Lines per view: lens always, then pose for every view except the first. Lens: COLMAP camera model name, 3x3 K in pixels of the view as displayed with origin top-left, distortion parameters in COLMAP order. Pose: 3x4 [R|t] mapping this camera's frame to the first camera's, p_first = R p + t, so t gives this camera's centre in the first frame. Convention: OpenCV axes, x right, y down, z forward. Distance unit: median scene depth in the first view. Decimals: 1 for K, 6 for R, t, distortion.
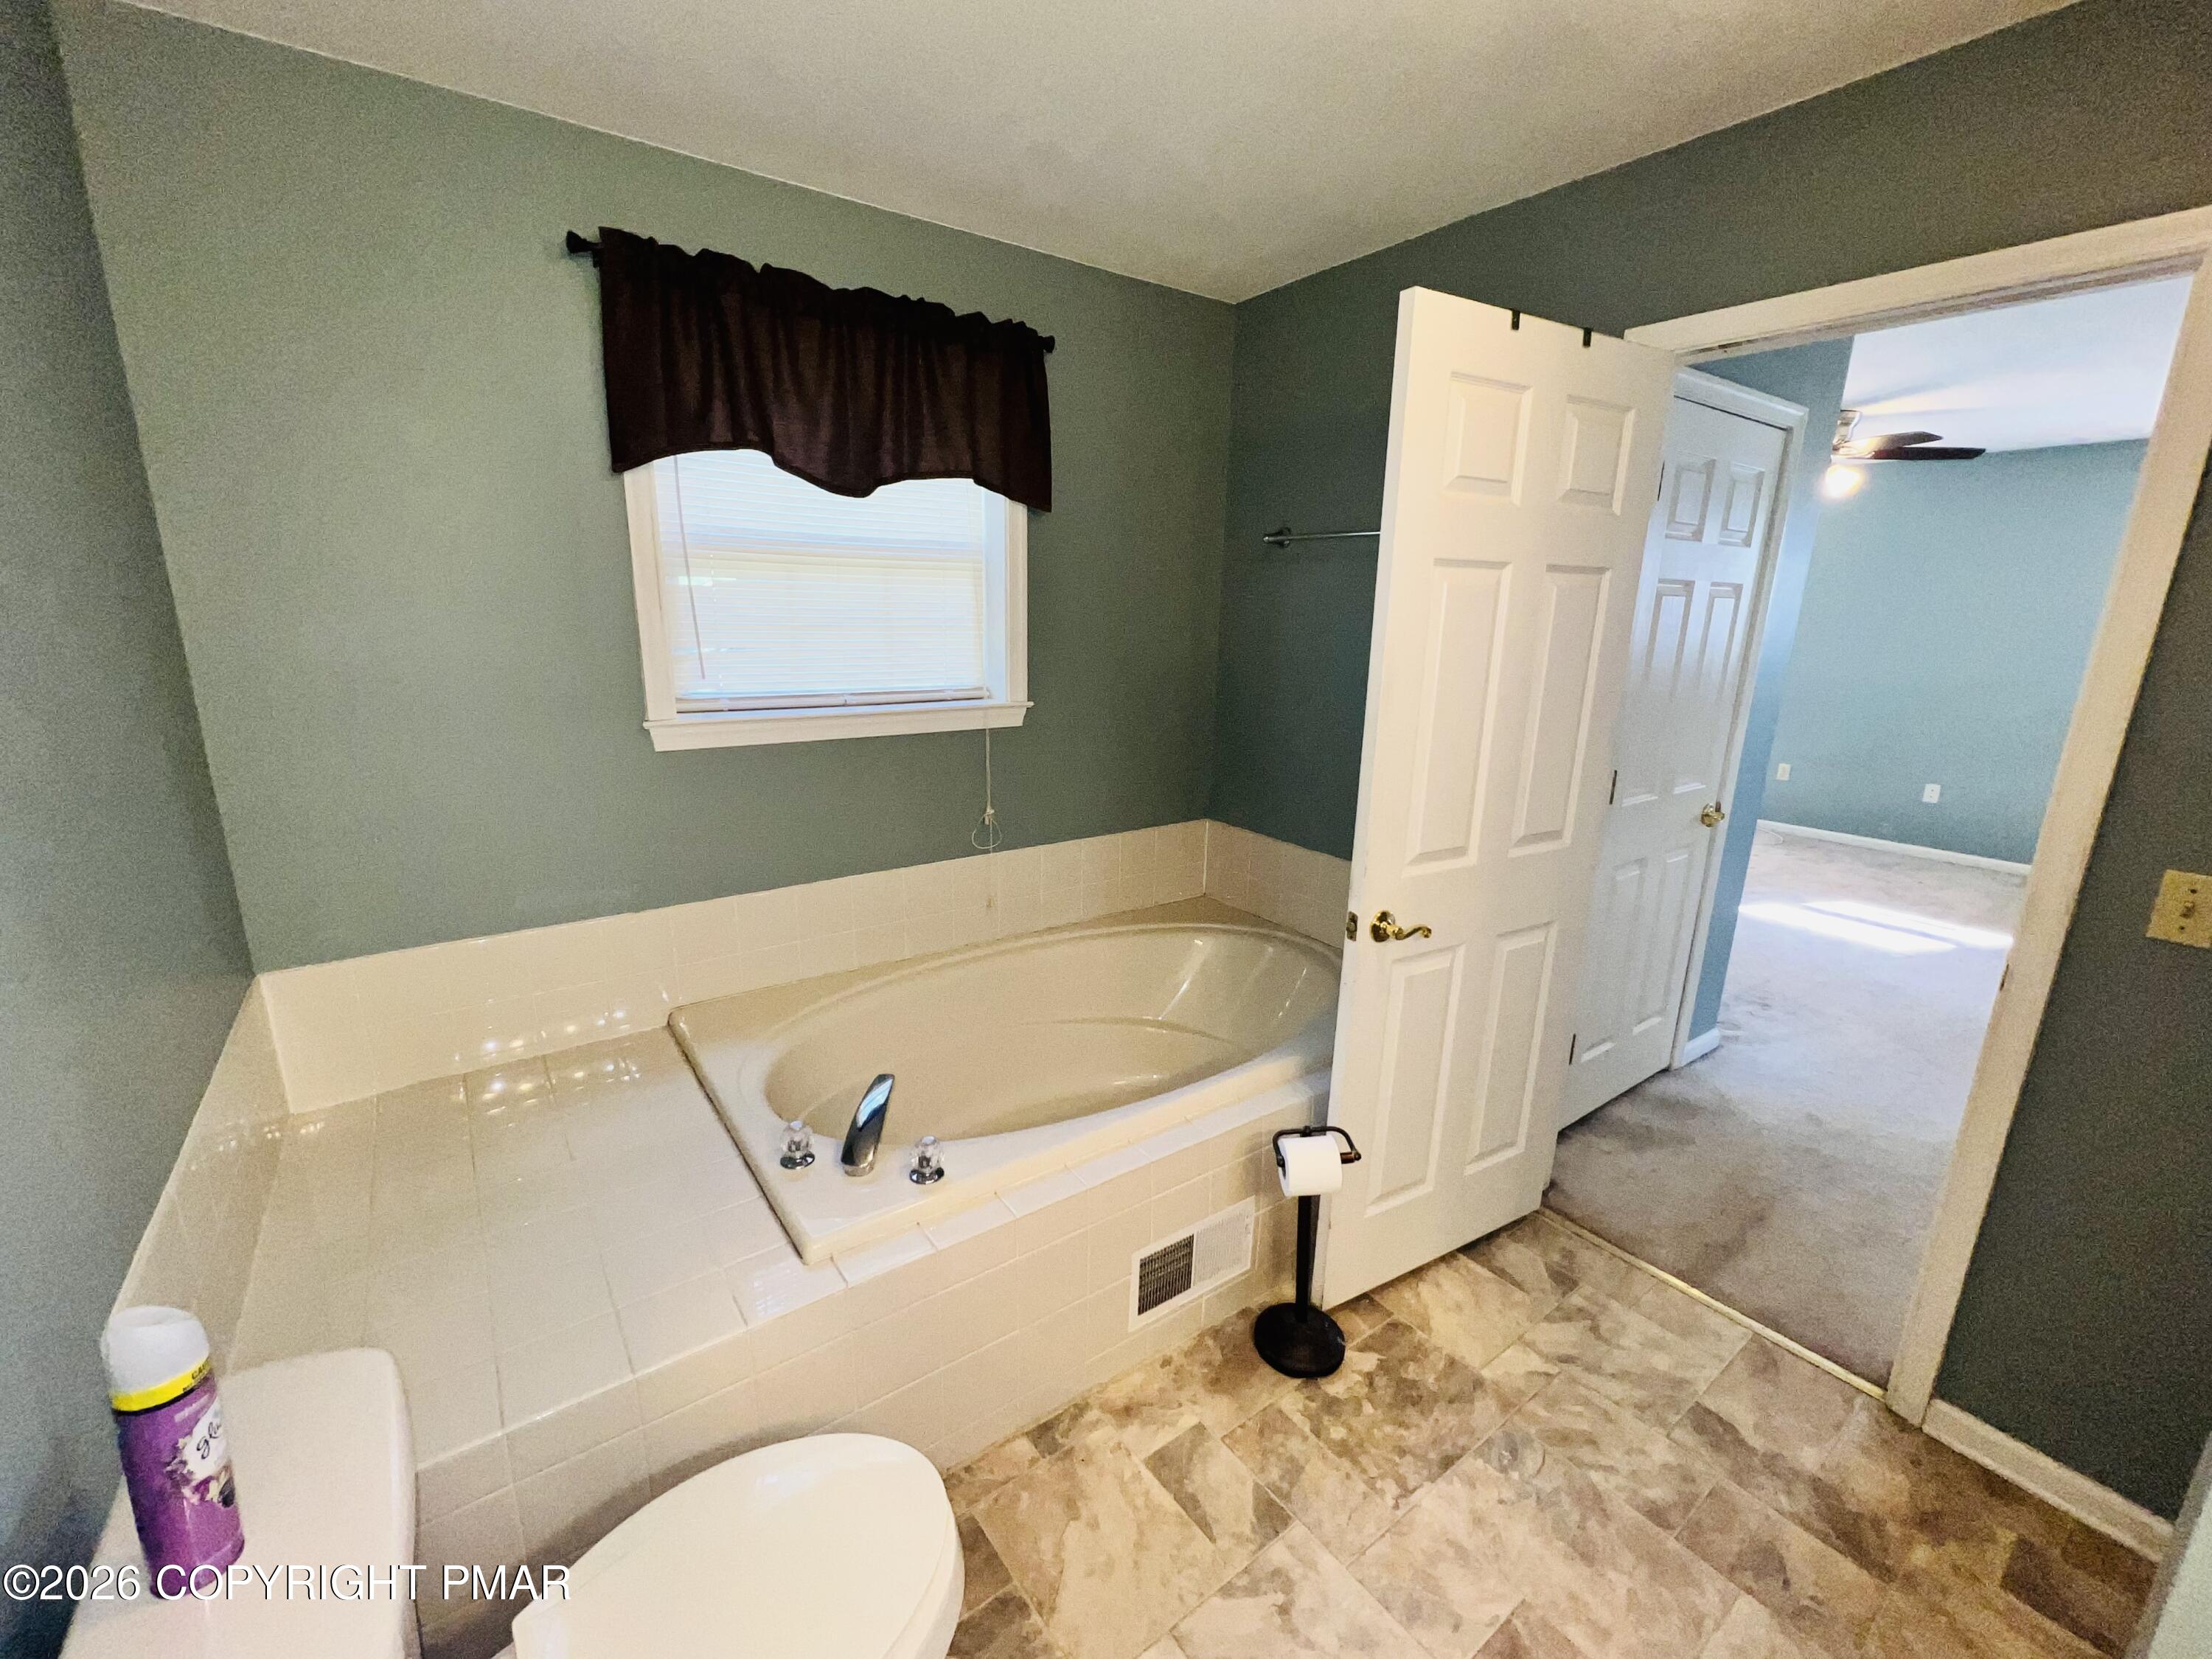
lens RADIAL K [[919.3, 0, 1106.0], [0, 919.3, 829.5], [0, 0, 1]] dist [-0.000280, 0.000180]
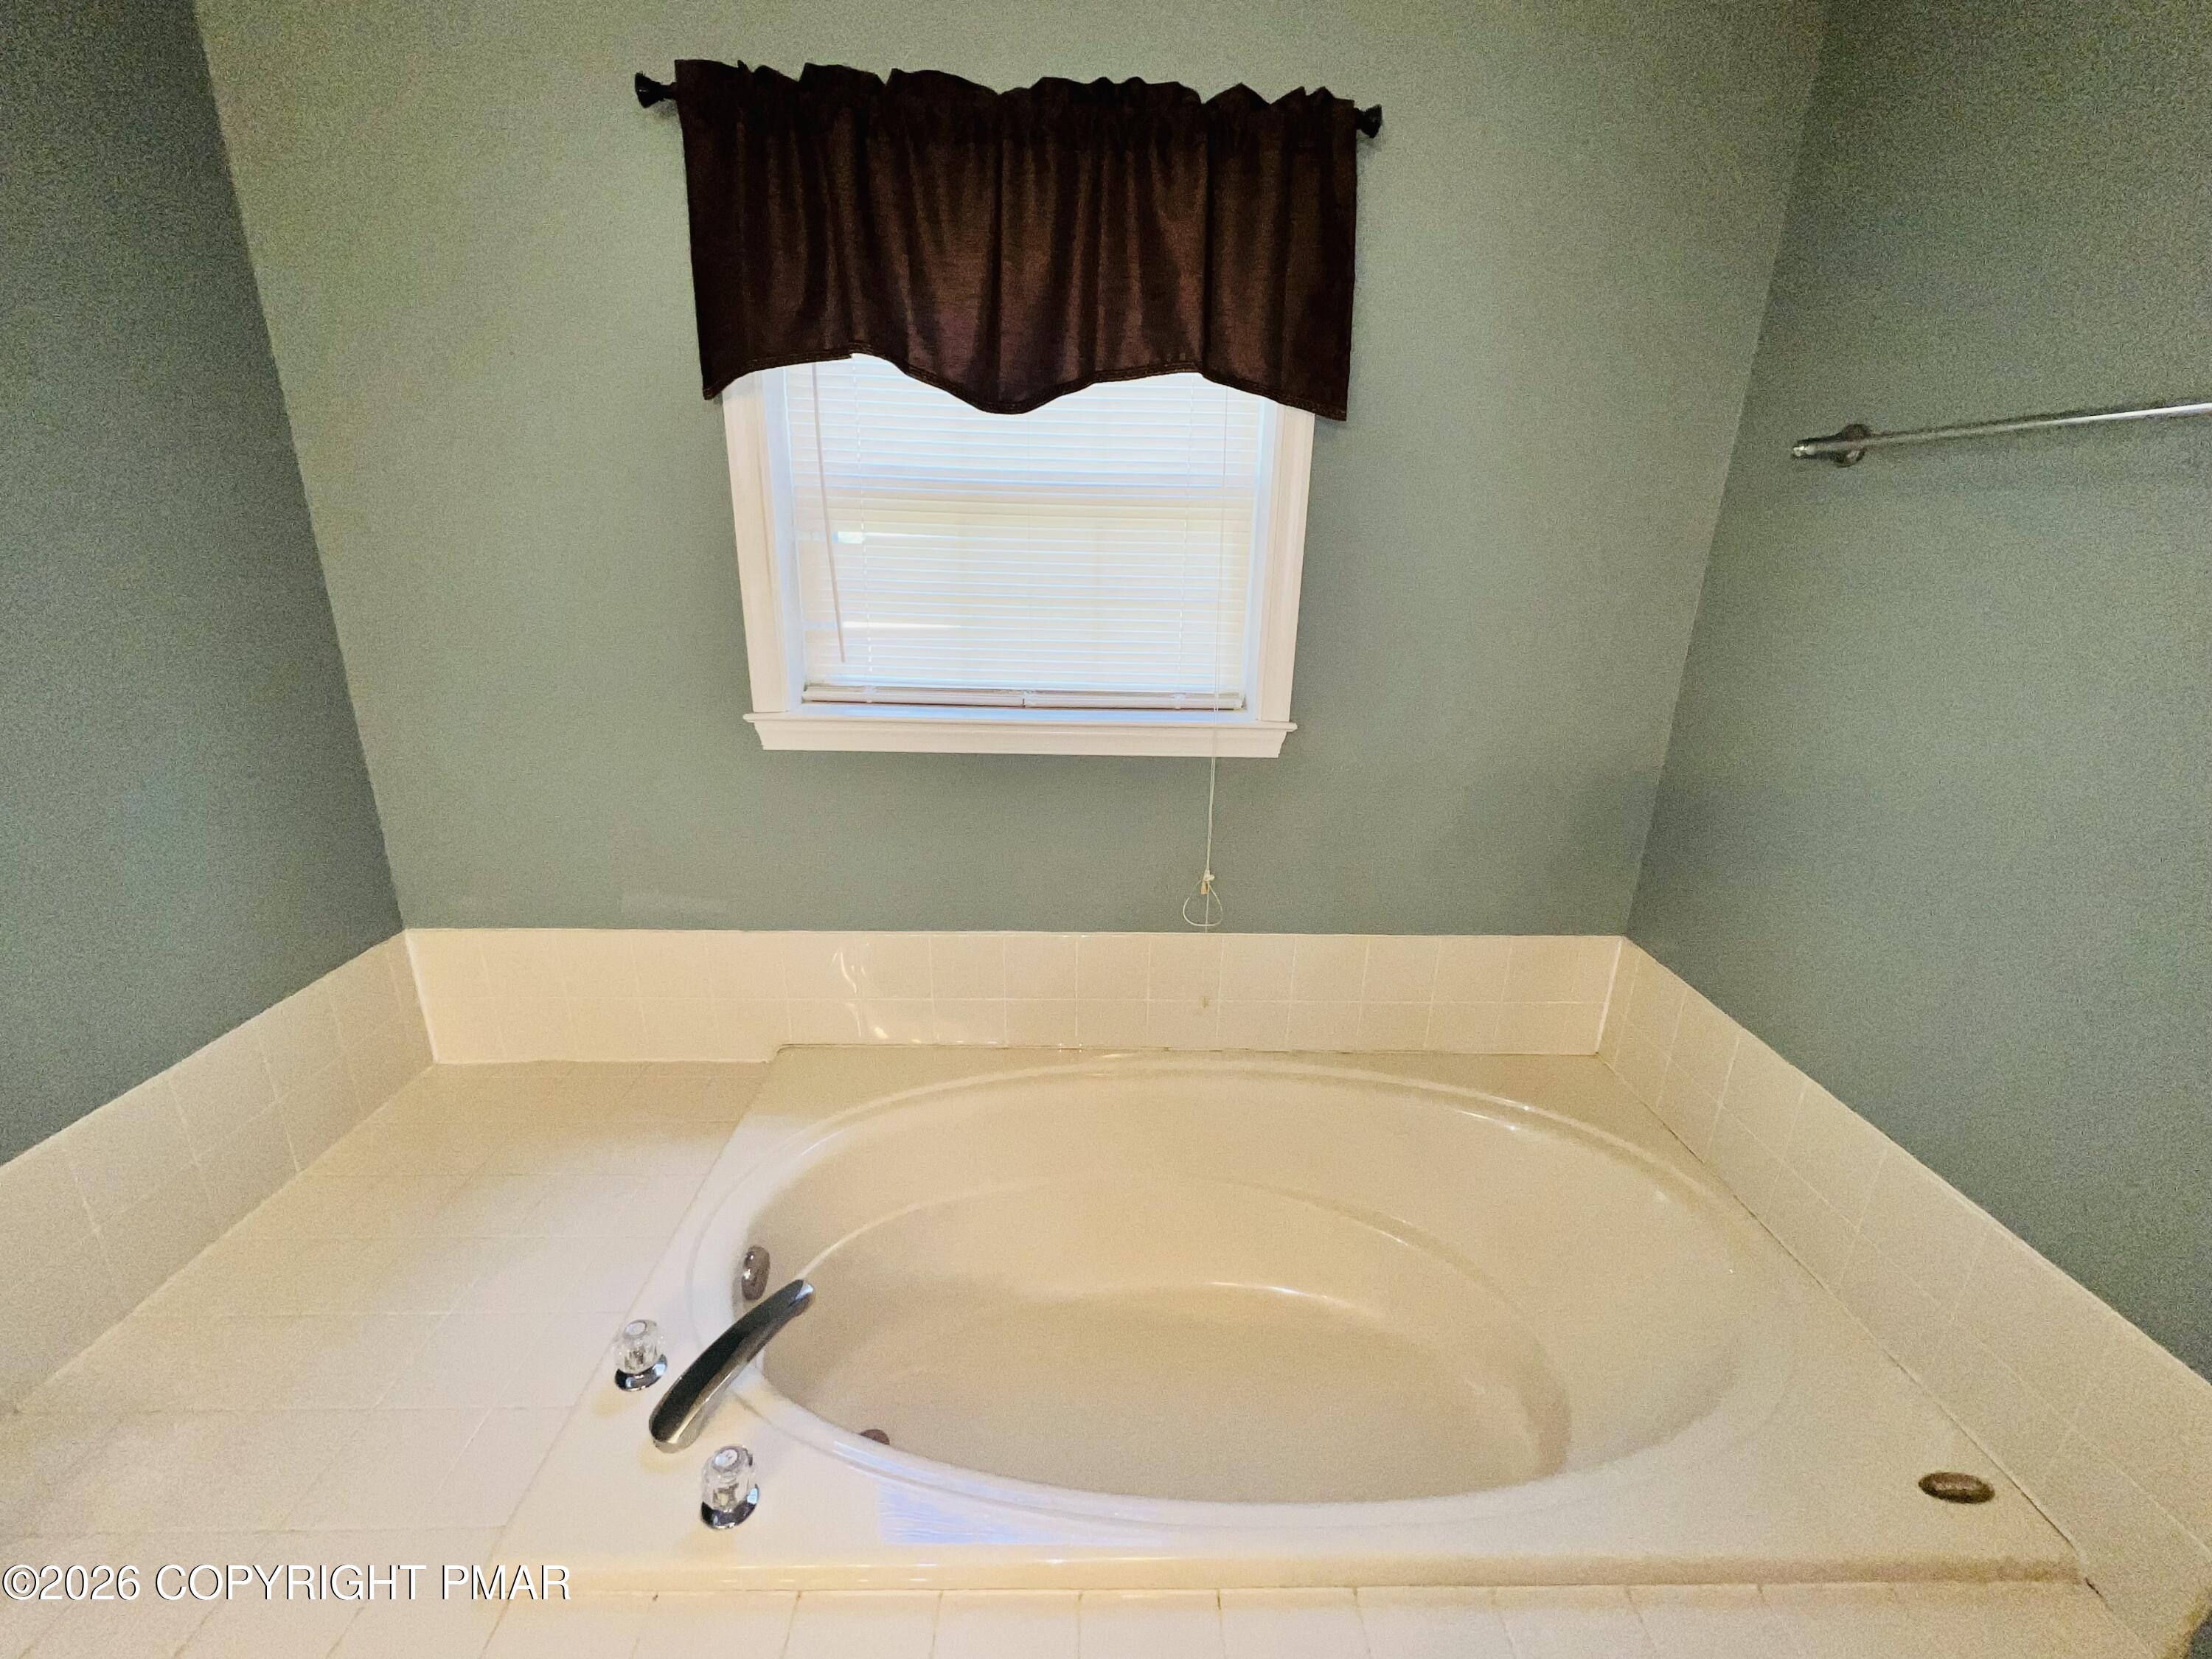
lens RADIAL K [[919.3, 0, 1106.0], [0, 919.3, 829.5], [0, 0, 1]] dist [-0.000280, 0.000180]
pose [[0.825875, 0.175295, -0.535913, 0.199779], [-0.142061, 0.984475, 0.103093, -0.132381], [0.545664, -0.009009, 0.837955, 0.445037]]
